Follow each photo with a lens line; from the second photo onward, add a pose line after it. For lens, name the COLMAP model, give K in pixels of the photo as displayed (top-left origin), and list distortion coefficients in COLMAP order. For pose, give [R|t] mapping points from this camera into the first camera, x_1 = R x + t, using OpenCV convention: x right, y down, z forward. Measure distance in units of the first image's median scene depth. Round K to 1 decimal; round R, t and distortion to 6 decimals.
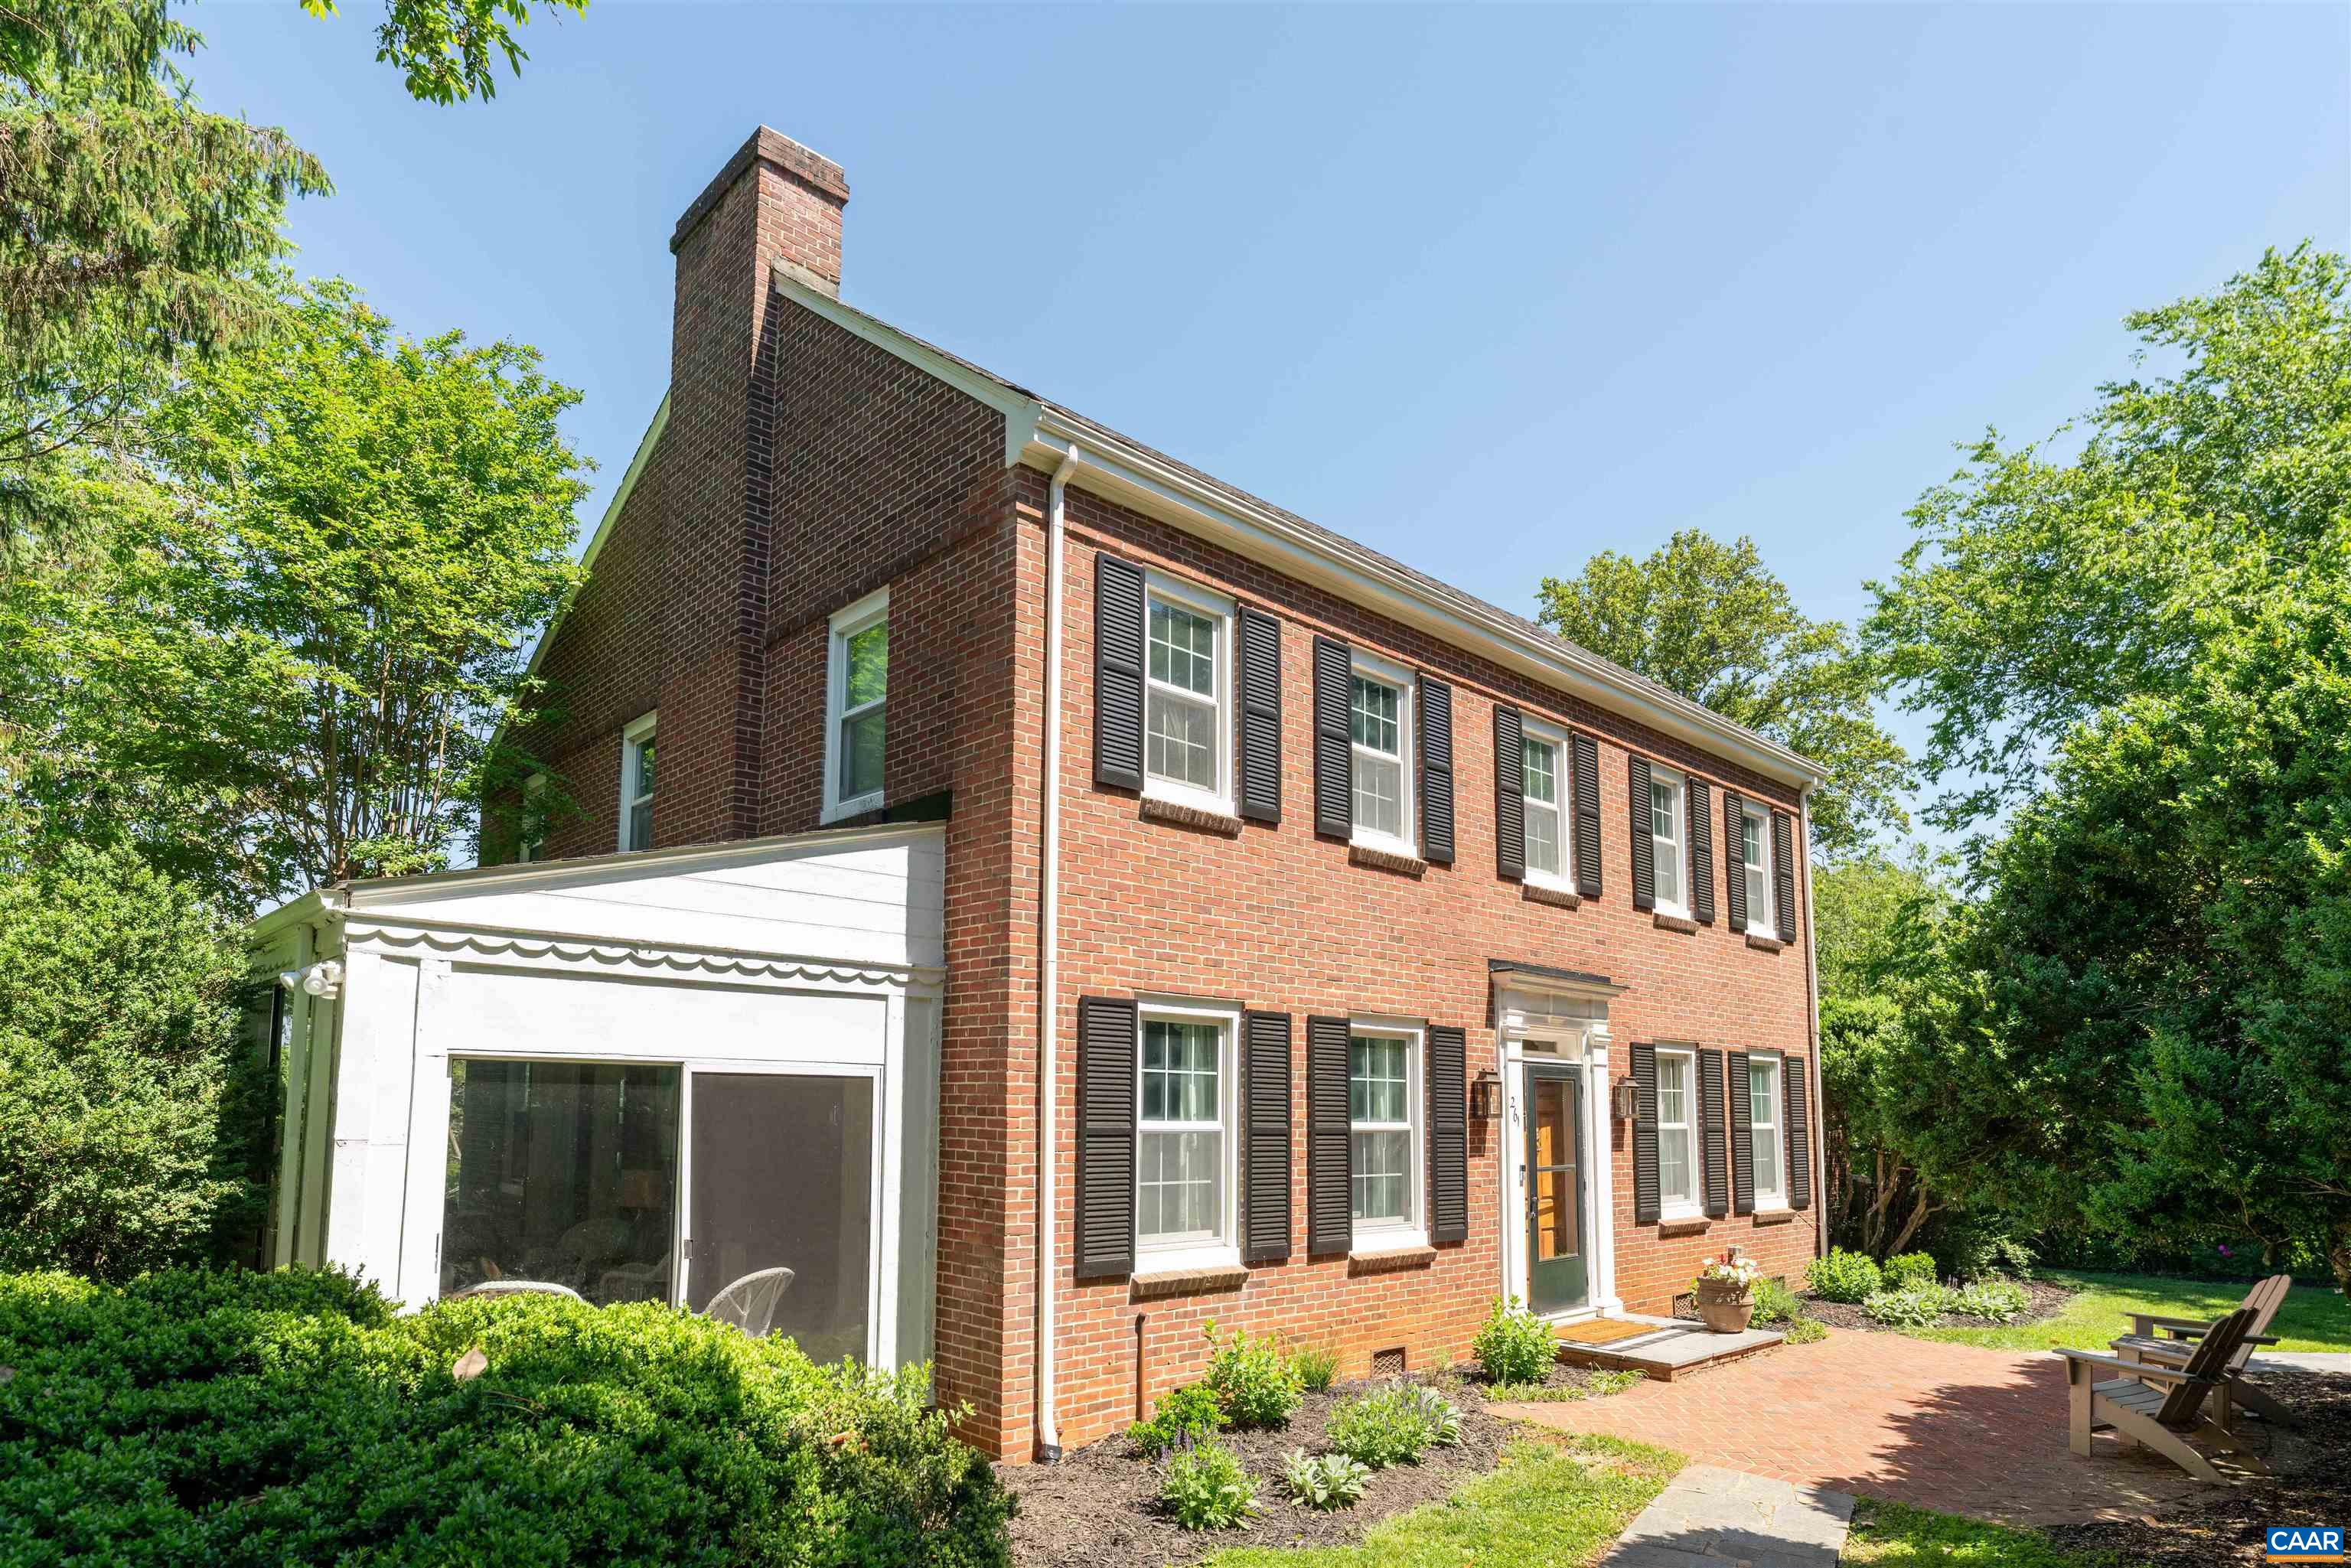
lens RADIAL K [[1446.9, 0, 1117.0], [0, 1446.9, 845.5], [0, 0, 1]] dist [0.000763, -0.000906]
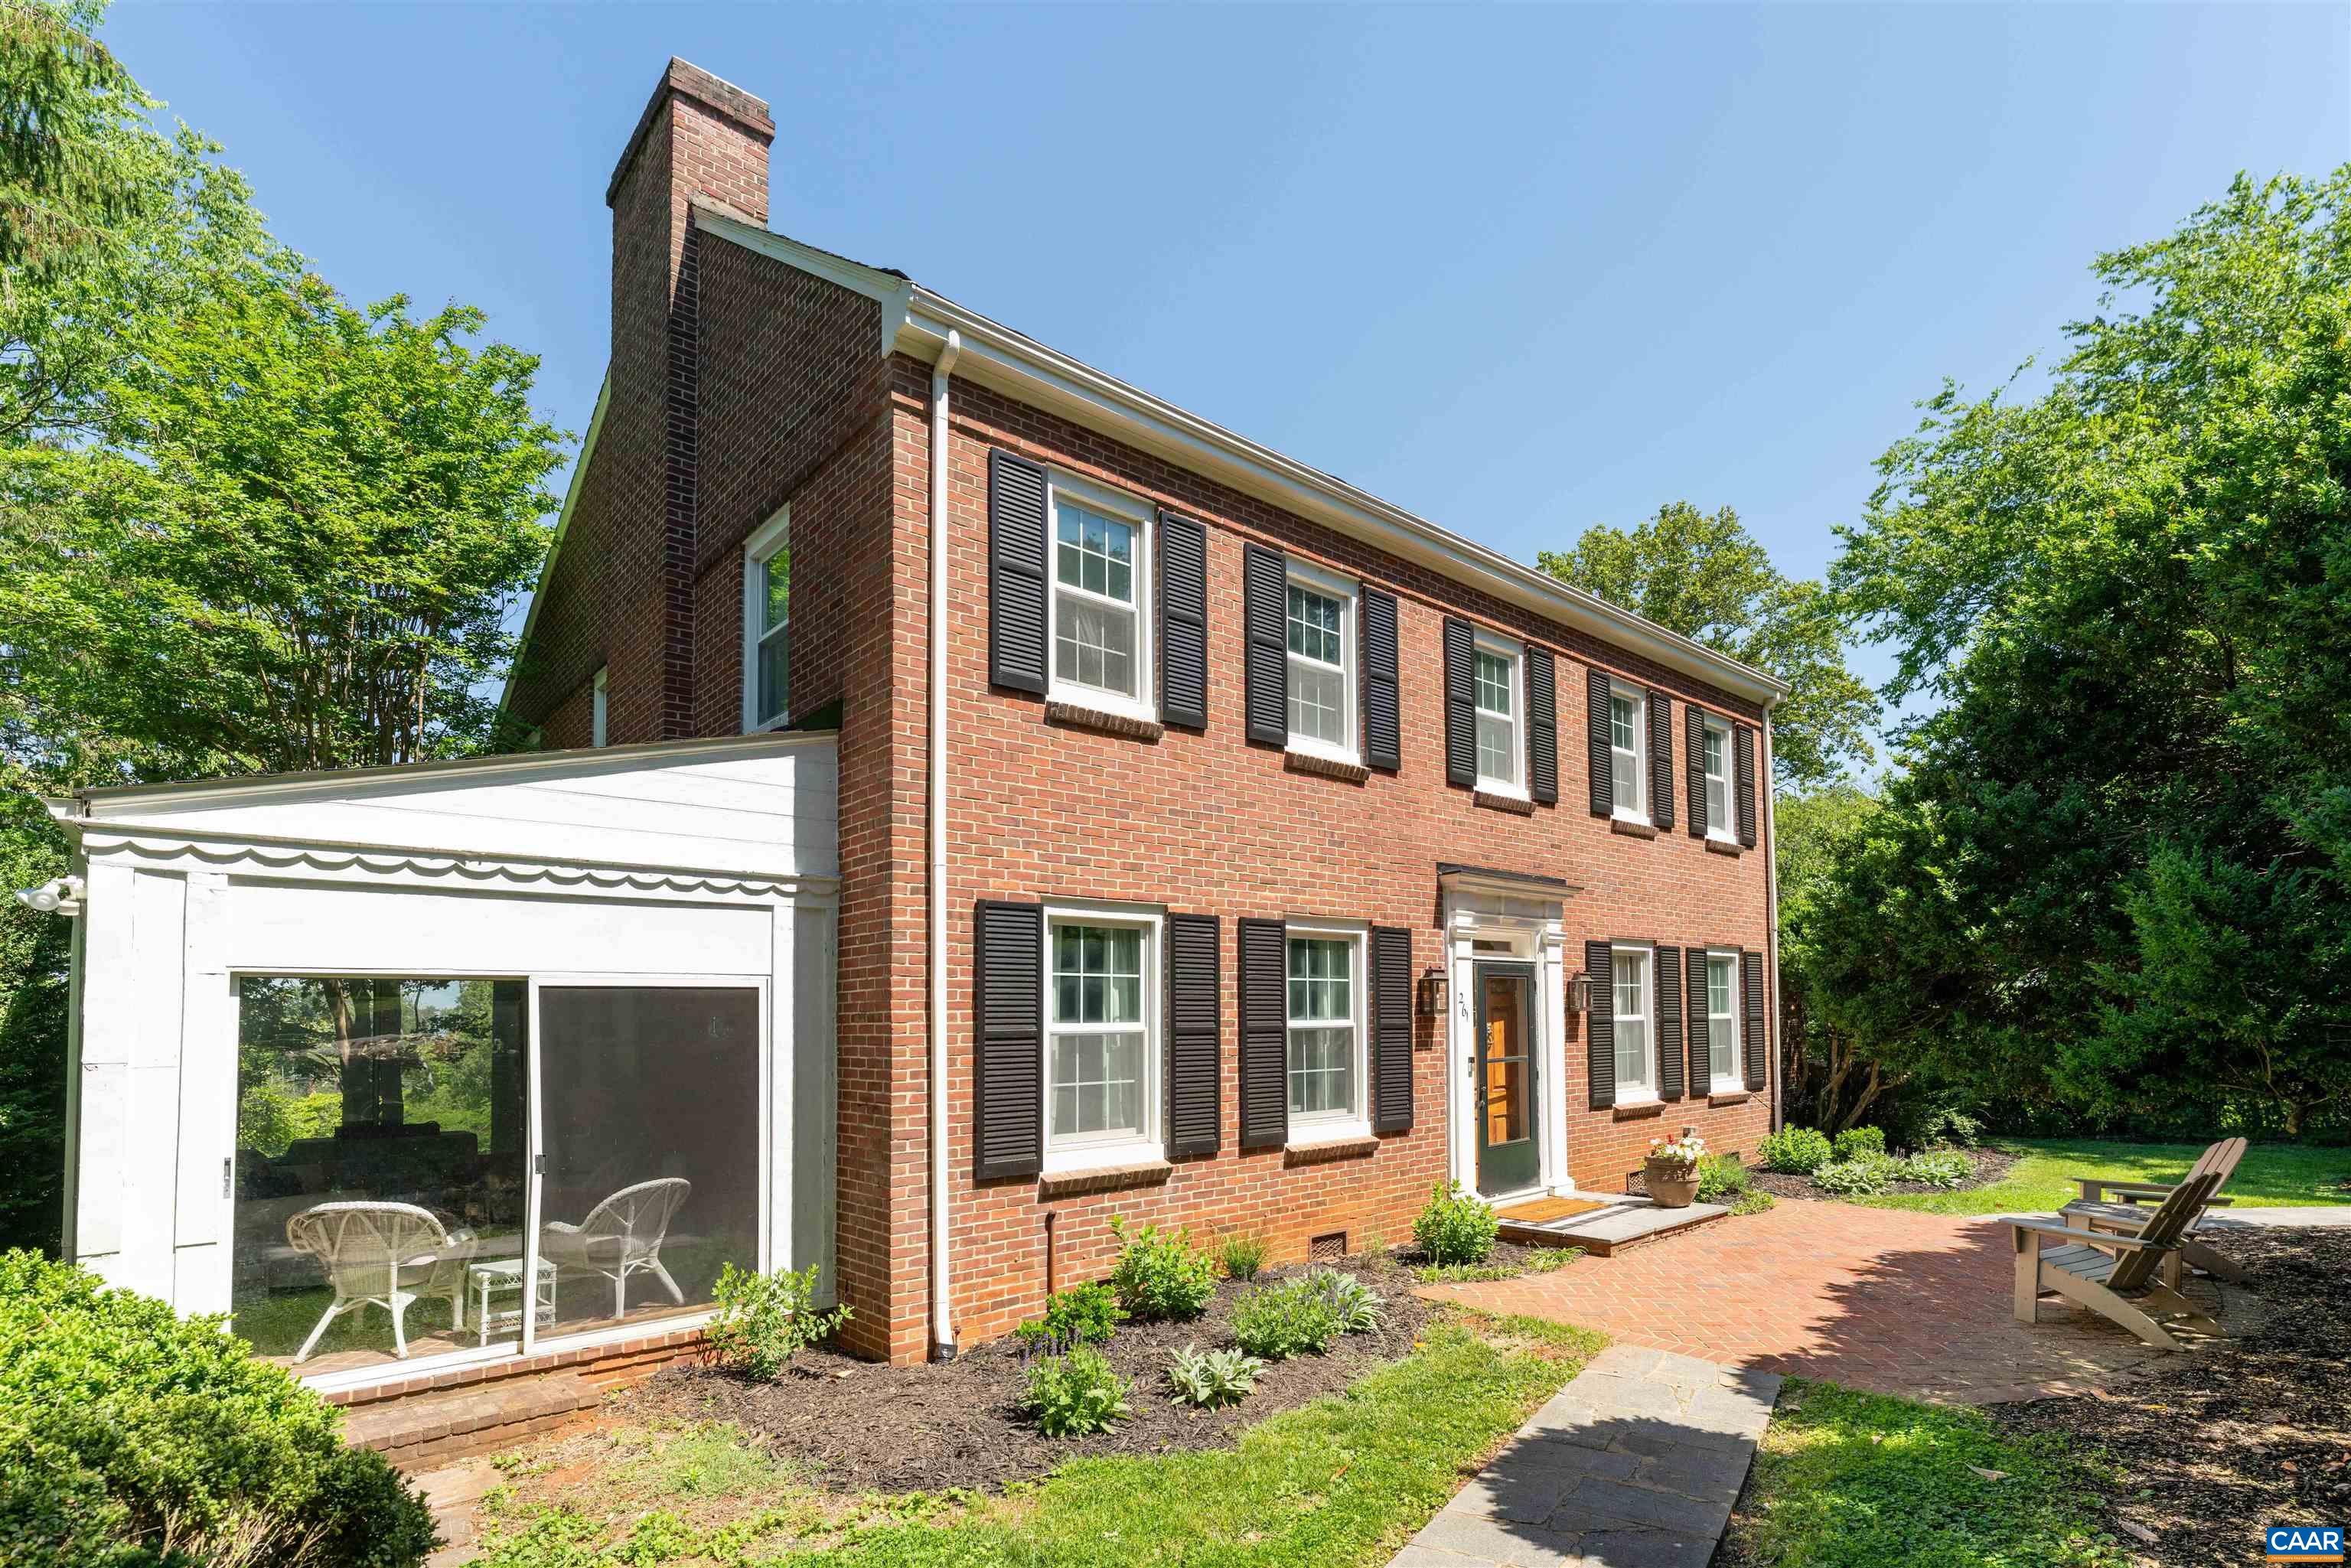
lens RADIAL K [[1140.7, 0, 1147.1], [0, 1140.7, 952.5], [0, 0, 1]] dist [0.002728, -0.003696]
pose [[0.996618, -0.041239, -0.071070, 0.120750], [0.048629, 0.993219, 0.105603, 0.052660], [0.066233, -0.108702, 0.991865, 0.194211]]
